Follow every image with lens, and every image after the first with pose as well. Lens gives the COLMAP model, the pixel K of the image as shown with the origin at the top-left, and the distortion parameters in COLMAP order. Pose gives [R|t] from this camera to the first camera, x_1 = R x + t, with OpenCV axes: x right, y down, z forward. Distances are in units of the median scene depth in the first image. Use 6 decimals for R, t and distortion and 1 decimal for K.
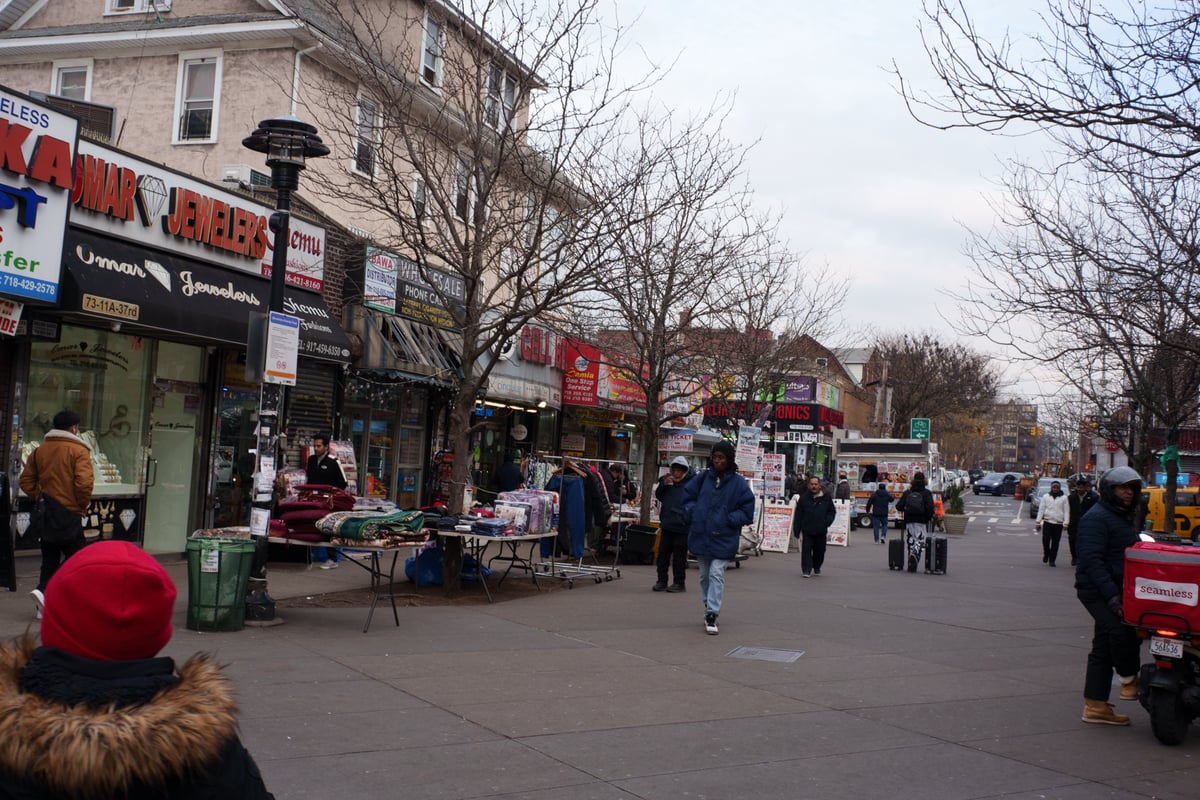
lens RADIAL K [[1210.2, 0, 600.0], [0, 1210.2, 400.0], [0, 0, 1]] dist [-0.001372, -0.004499]
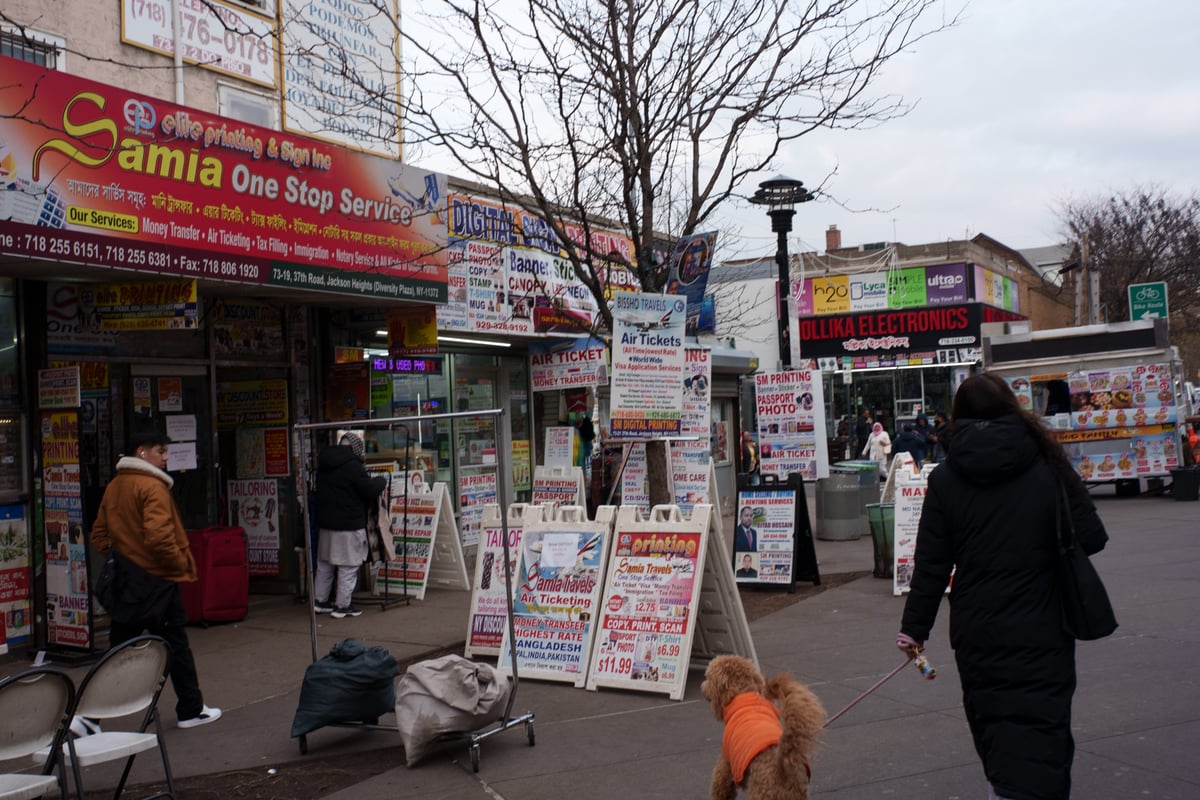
lens RADIAL K [[1210.2, 0, 600.0], [0, 1210.2, 400.0], [0, 0, 1]] dist [-0.001372, -0.004499]
pose [[0.980400, -0.103615, -0.167572, 0.083357], [0.107778, 0.994048, 0.015917, 0.023043], [0.164926, -0.033666, 0.985731, 0.320395]]
